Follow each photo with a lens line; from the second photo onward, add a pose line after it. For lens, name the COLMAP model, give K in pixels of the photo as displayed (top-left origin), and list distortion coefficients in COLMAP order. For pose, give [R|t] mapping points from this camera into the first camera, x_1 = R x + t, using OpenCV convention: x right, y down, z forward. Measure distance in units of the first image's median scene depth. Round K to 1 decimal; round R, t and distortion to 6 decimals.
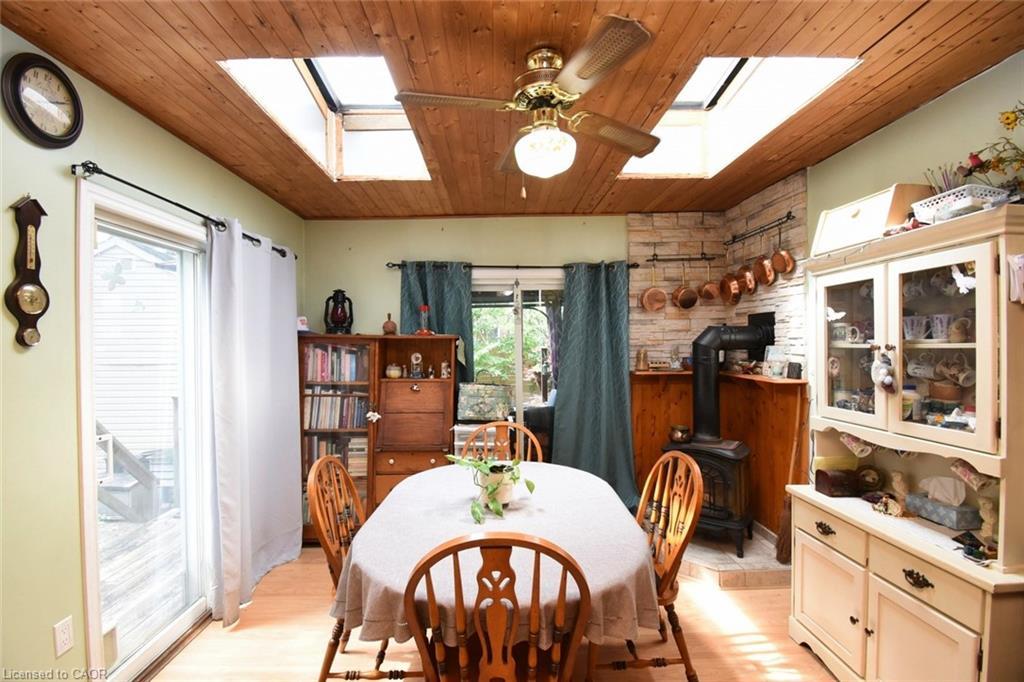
lens RADIAL K [[457.5, 0, 494.1], [0, 457.5, 341.1], [0, 0, 1]] dist [0.022542, -0.026619]
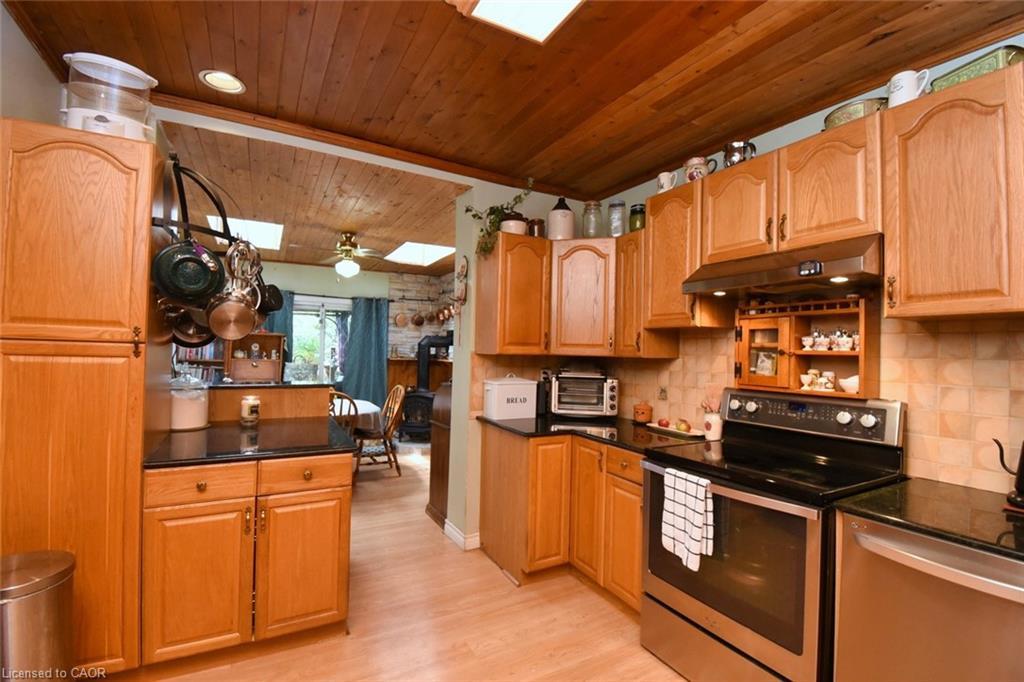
lens RADIAL K [[456.8, 0, 511.8], [0, 456.8, 345.2], [0, 0, 1]] dist [0.021296, -0.026790]
pose [[0.877300, 0.037119, 0.478504, -0.144957], [-0.031623, 0.999309, -0.019541, 0.033744], [-0.478899, 0.002011, 0.877868, -0.847177]]
